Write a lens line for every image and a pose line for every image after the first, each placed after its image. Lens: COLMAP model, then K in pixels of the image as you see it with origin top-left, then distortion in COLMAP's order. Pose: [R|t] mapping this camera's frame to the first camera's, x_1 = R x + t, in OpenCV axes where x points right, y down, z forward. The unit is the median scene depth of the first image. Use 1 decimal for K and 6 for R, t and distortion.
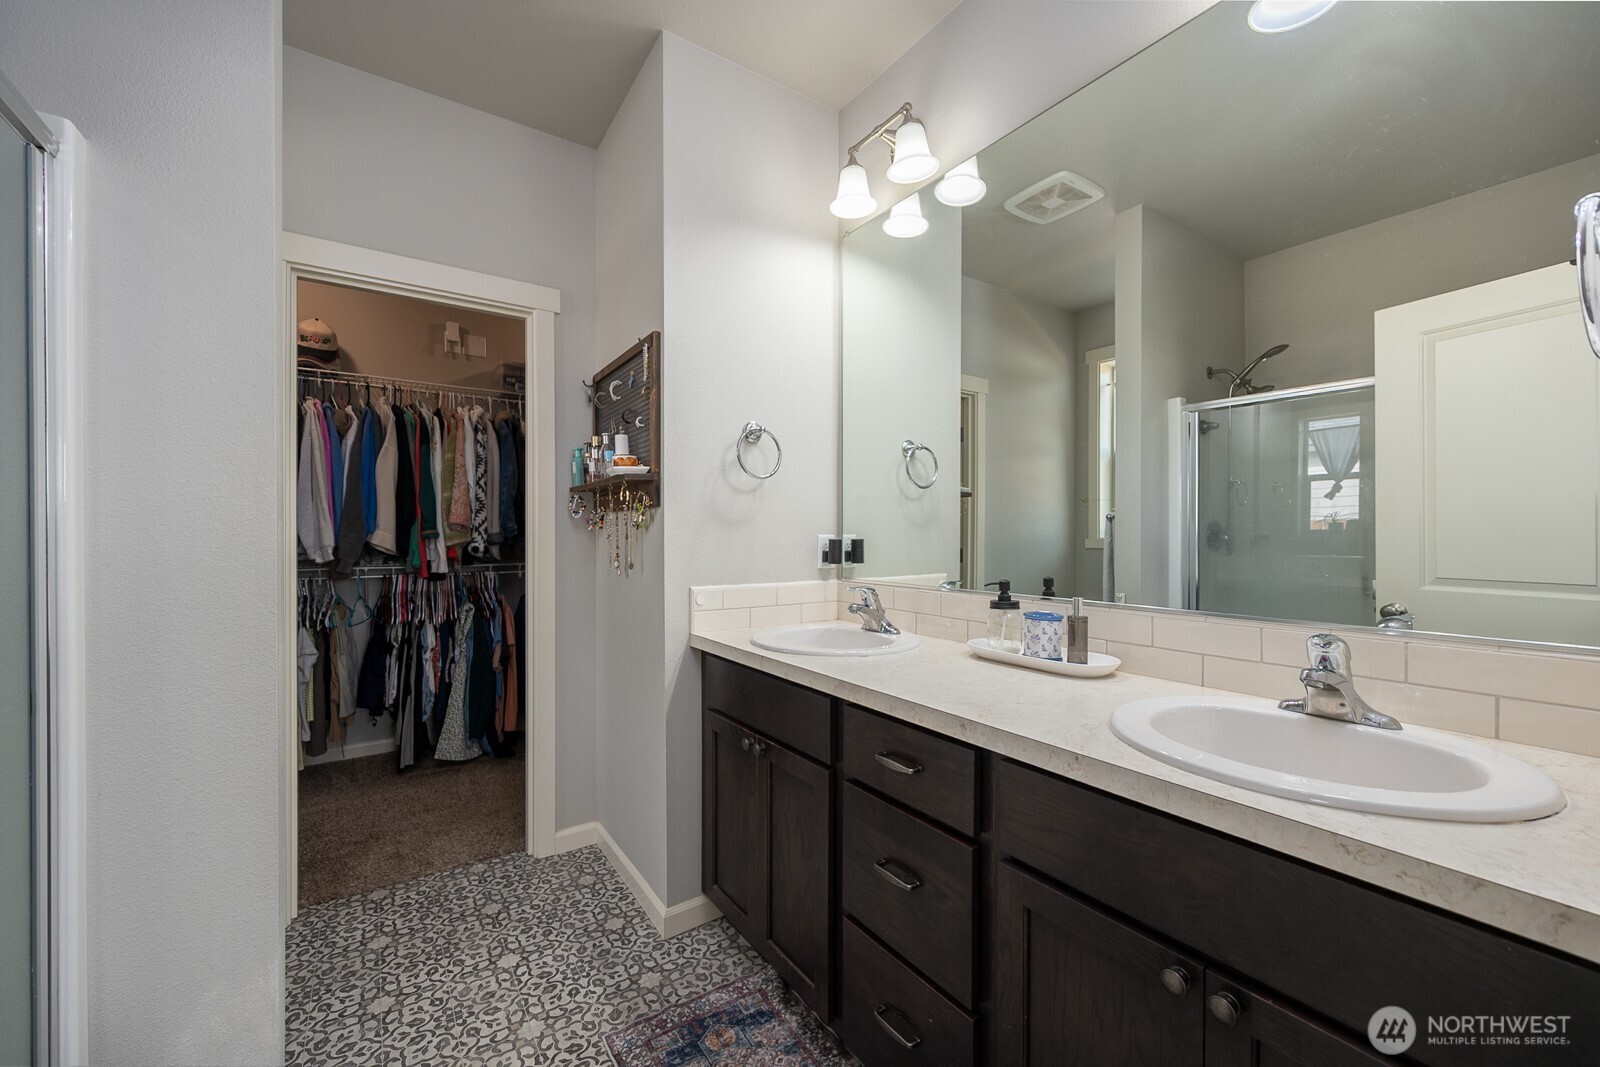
lens RADIAL K [[634.2, 0, 803.5], [0, 634.2, 538.7], [0, 0, 1]] dist [-0.001404, -0.000650]
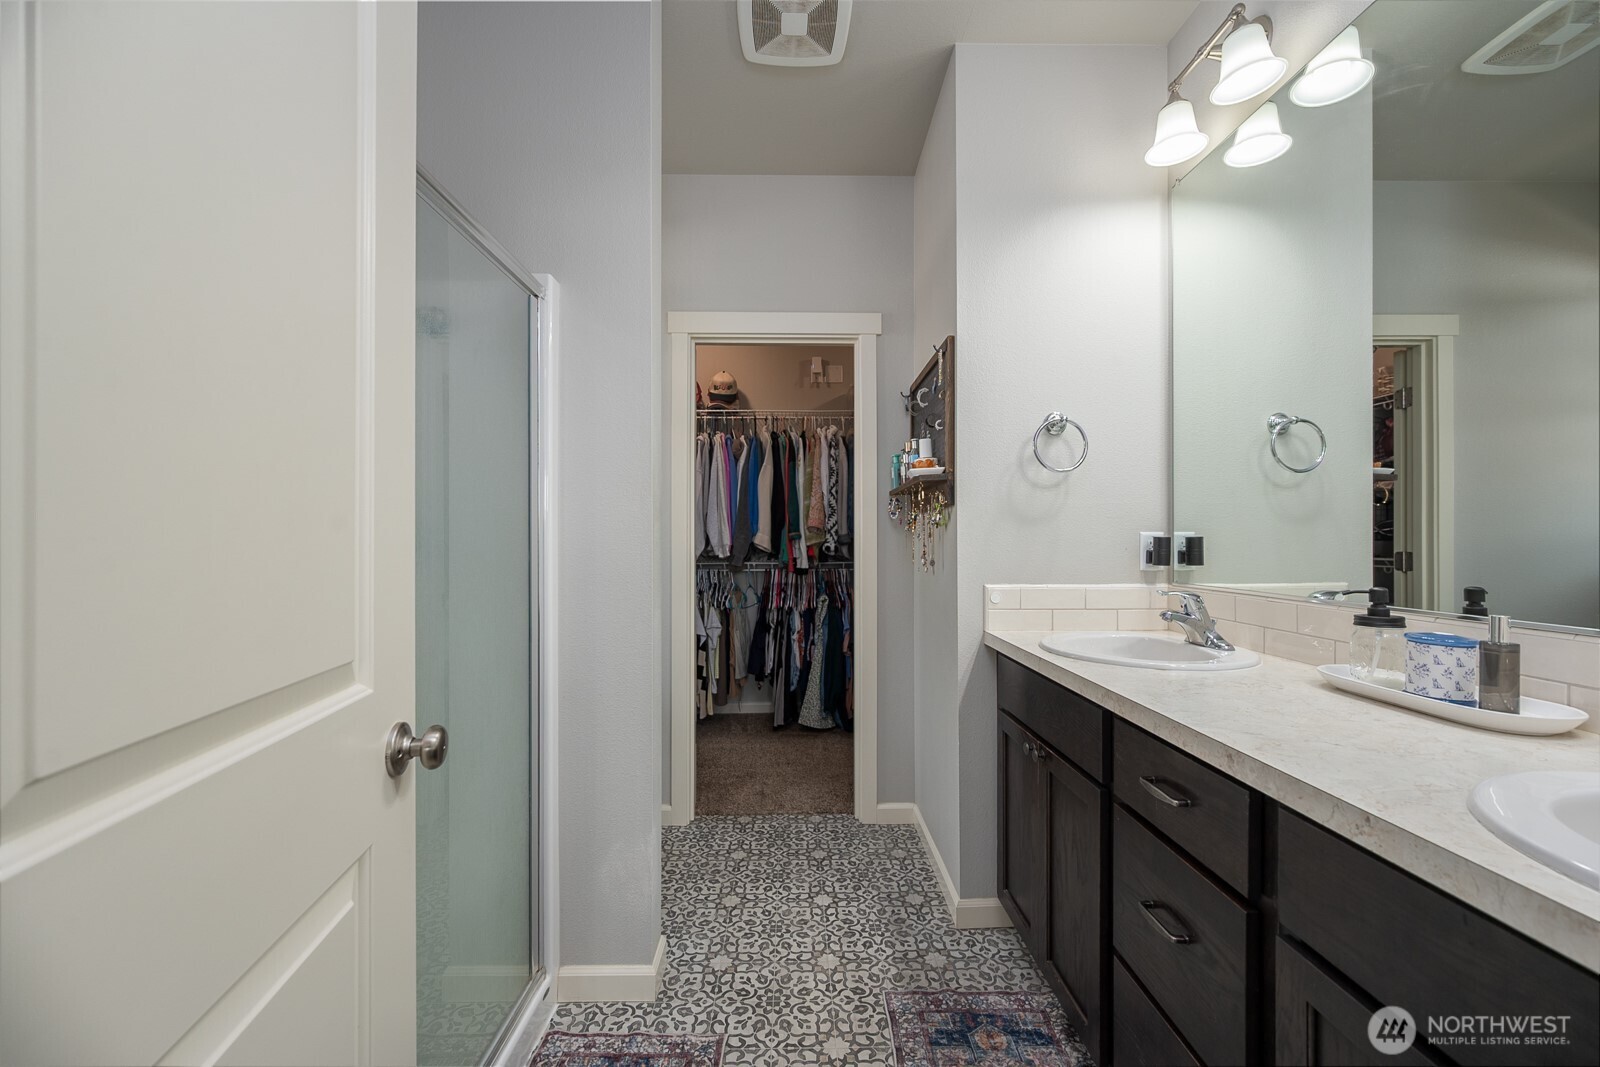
lens RADIAL K [[634.2, 0, 803.5], [0, 634.2, 538.7], [0, 0, 1]] dist [-0.001404, -0.000650]
pose [[0.832238, -0.003633, -0.554407, 0.131946], [-0.000677, 0.999971, -0.007569, 0.010922], [0.554419, 0.006675, 0.832211, 0.007427]]
